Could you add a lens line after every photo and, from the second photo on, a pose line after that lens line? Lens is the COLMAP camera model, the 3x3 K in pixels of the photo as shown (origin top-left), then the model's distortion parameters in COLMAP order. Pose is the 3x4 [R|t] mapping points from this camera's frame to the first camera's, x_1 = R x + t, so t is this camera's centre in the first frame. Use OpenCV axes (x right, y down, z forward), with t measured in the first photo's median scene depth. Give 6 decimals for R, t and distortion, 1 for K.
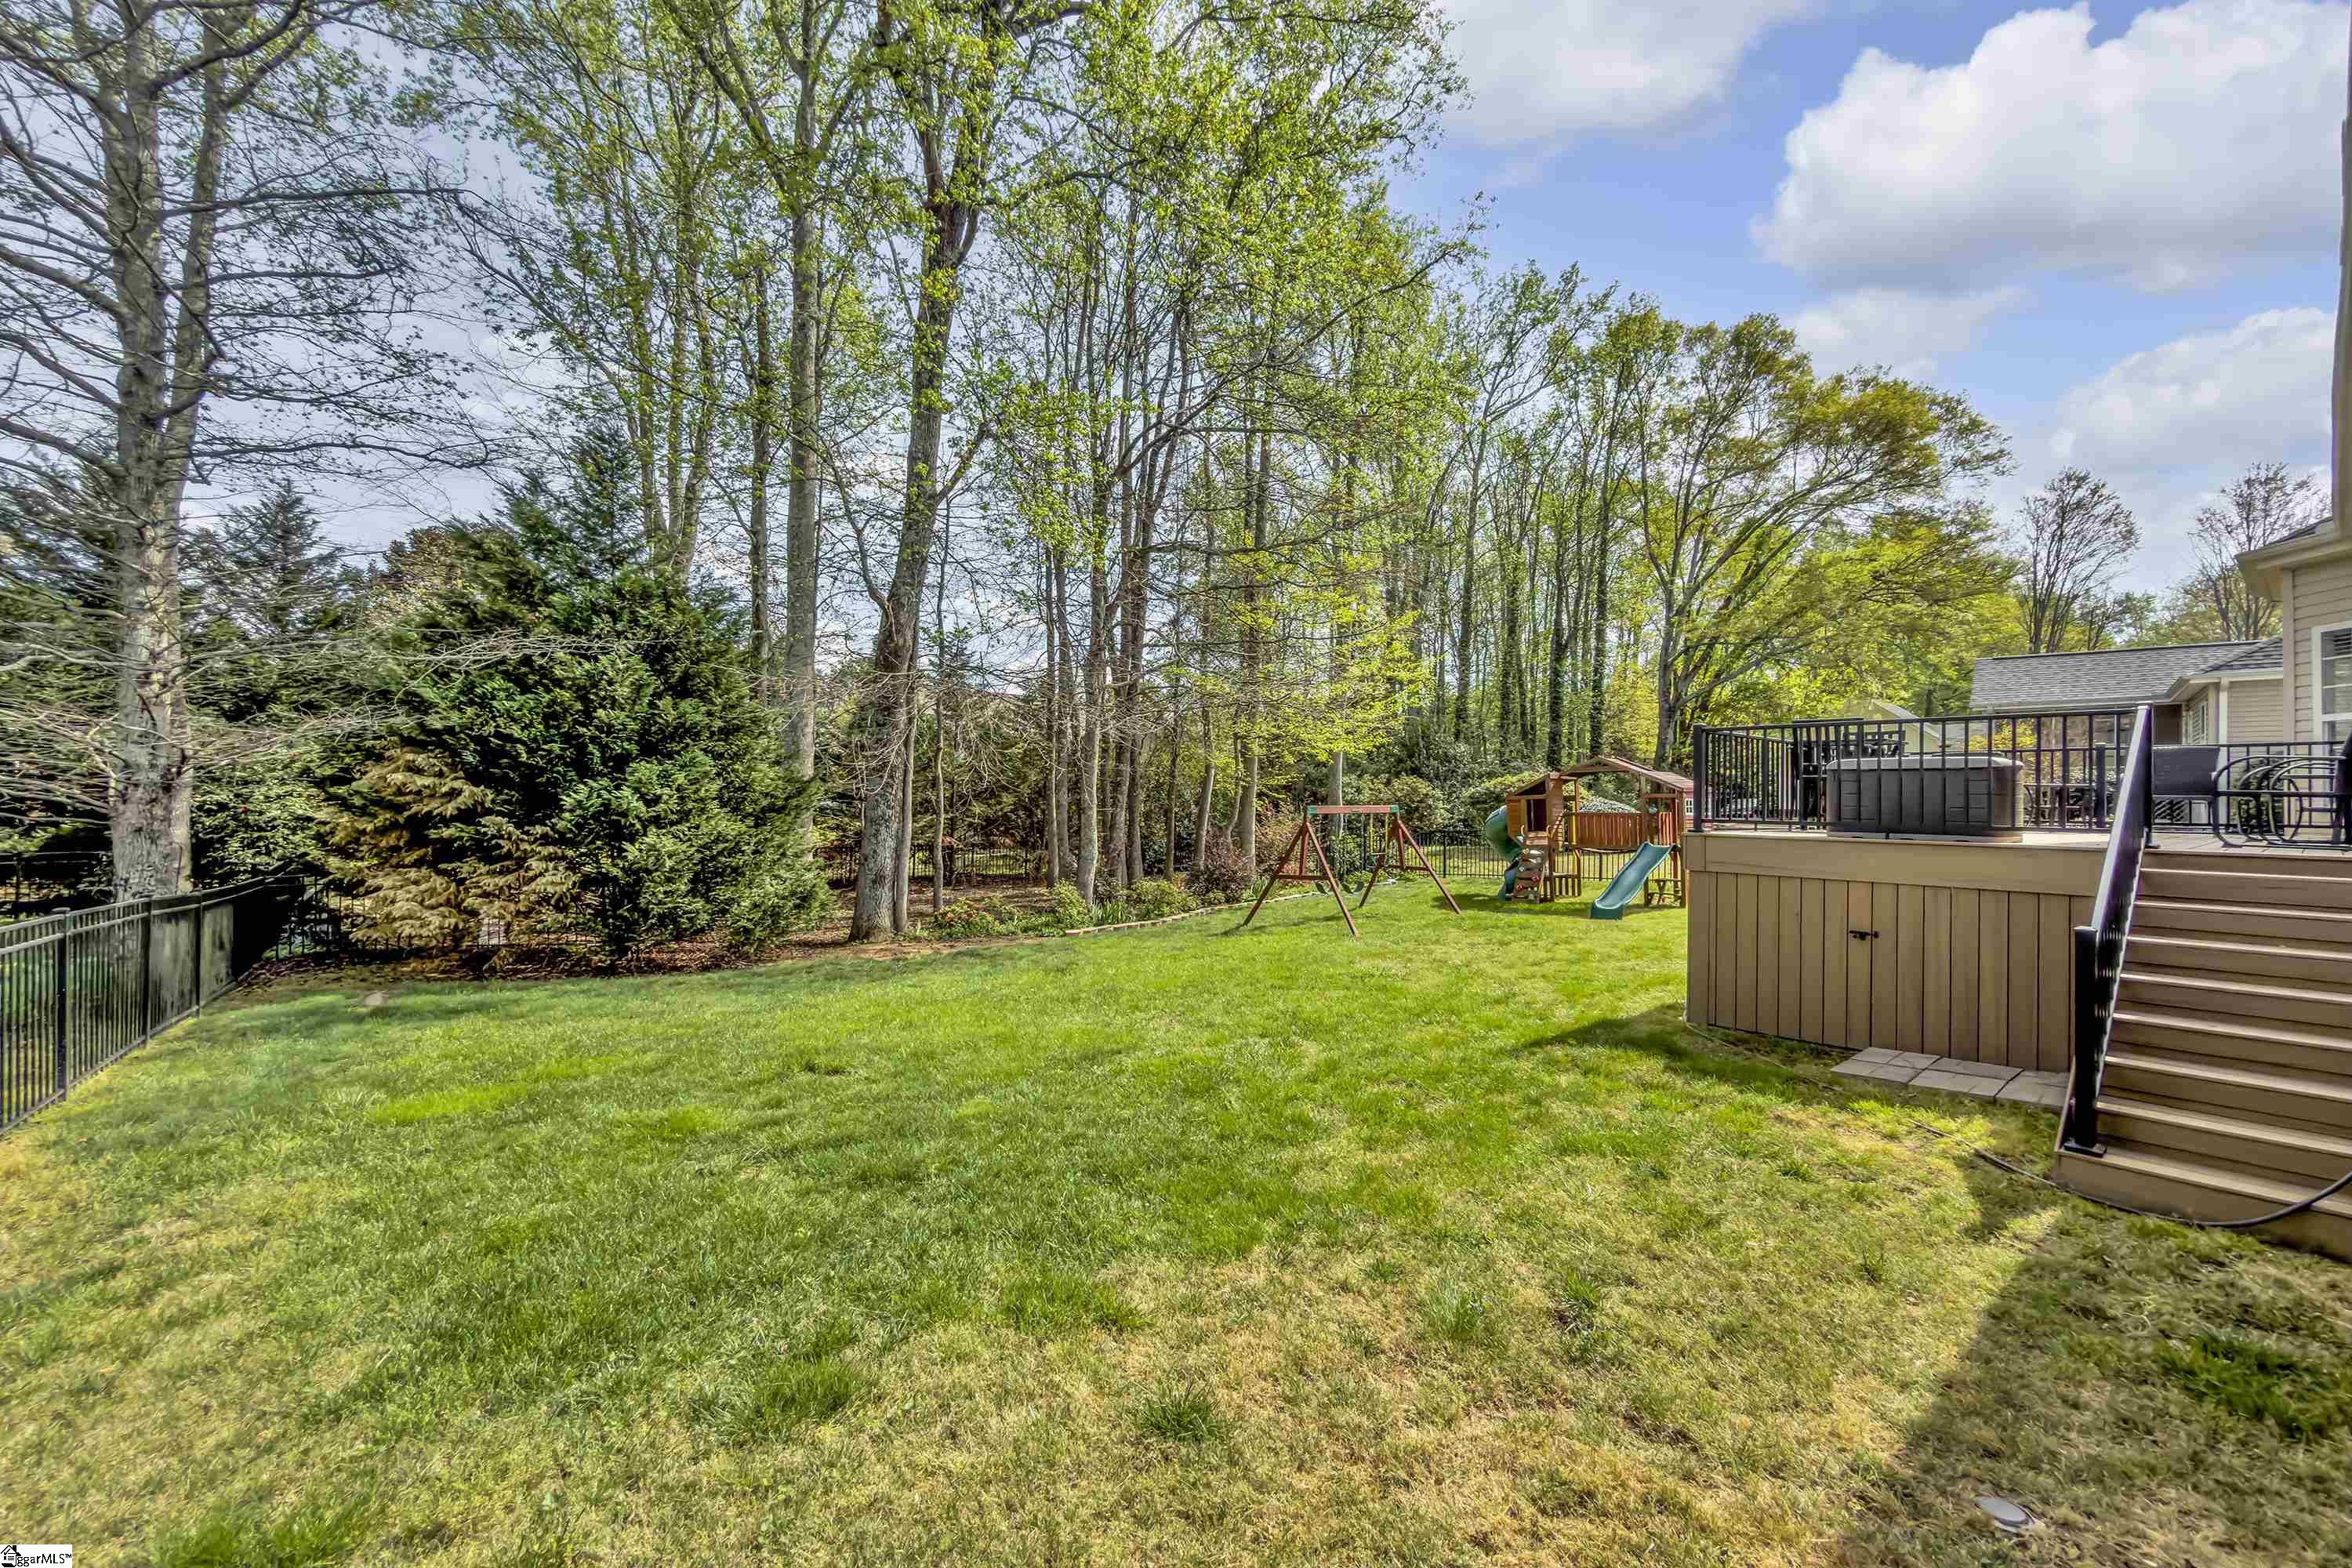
lens RADIAL K [[933.6, 0, 1176.5], [0, 933.6, 785.9], [0, 0, 1]] dist [0.002025, 0.000596]
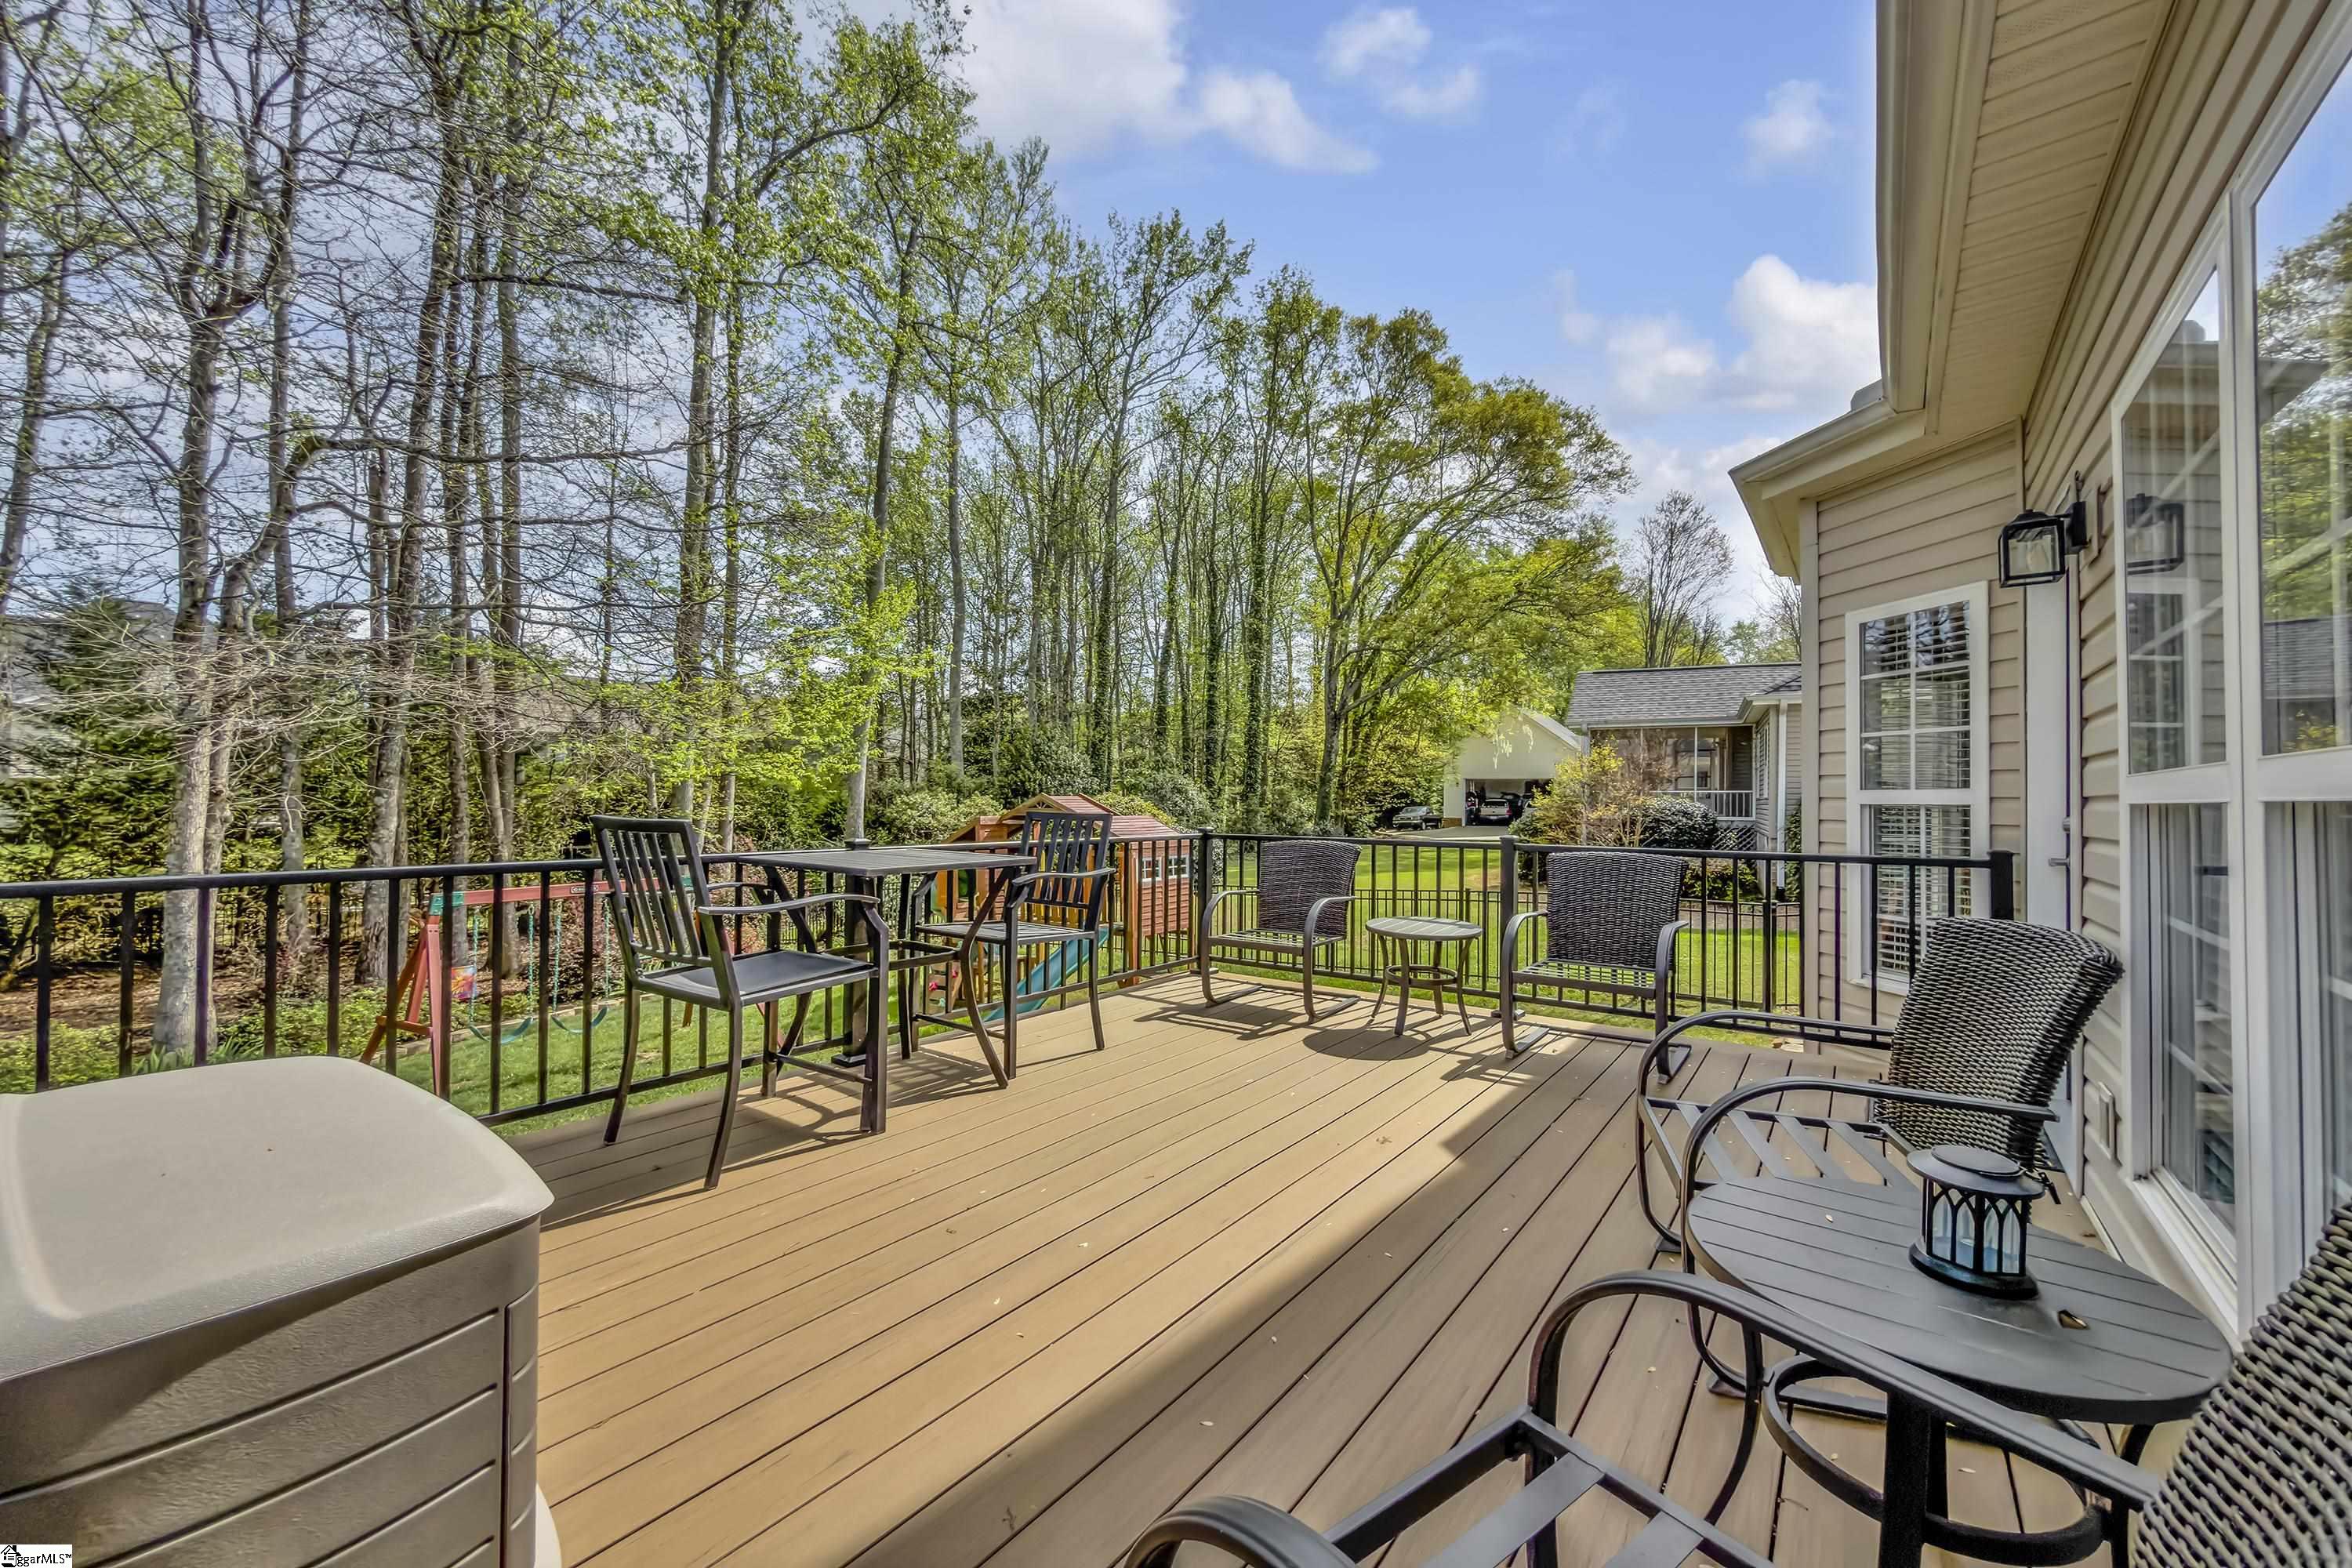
lens RADIAL K [[933.6, 0, 1172.2], [0, 933.6, 788.2], [0, 0, 1]] dist [0.002025, 0.000596]
pose [[0.970314, -0.001332, 0.241847, 0.155183], [-0.000237, 0.999979, 0.006457, -0.016968], [-0.241850, -0.006322, 0.970293, 0.125913]]
